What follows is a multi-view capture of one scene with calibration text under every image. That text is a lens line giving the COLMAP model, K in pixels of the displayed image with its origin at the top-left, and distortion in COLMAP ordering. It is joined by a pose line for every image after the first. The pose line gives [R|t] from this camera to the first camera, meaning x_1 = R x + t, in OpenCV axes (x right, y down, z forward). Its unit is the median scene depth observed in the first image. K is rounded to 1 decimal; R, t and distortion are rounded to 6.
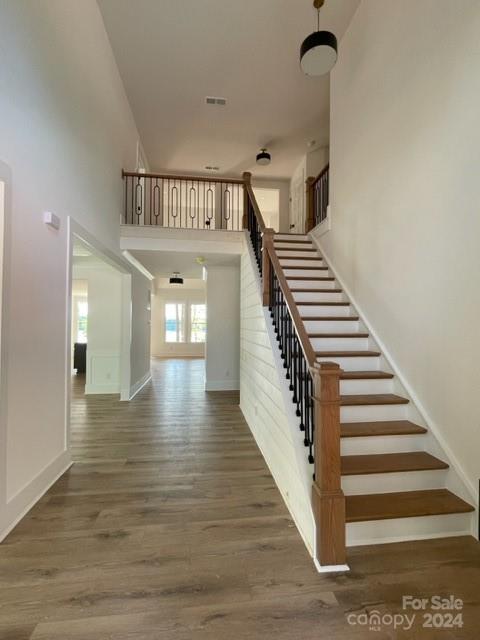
lens RADIAL K [[302.5, 0, 240.0], [0, 302.5, 320.0], [0, 0, 1]] dist [-0.002217, -0.000168]
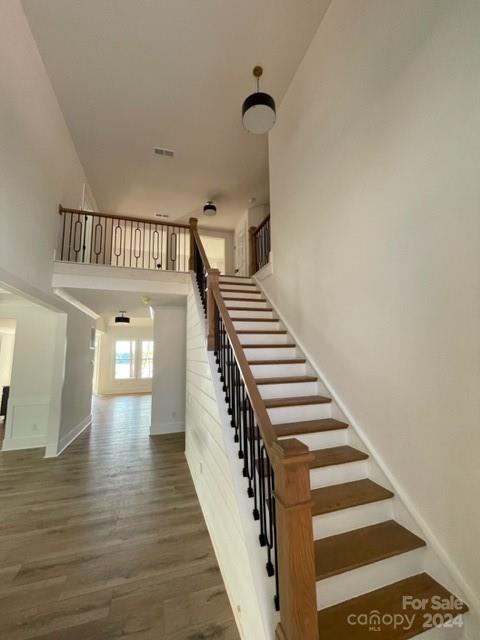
lens RADIAL K [[259.7, 0, 240.9], [0, 259.7, 321.2], [0, 0, 1]] dist [-0.001368, 0.000137]
pose [[0.982809, 0.001911, 0.184616, 0.020704], [0.019643, 0.993188, -0.114856, -0.029083], [-0.183578, 0.116508, 0.976076, 0.142567]]
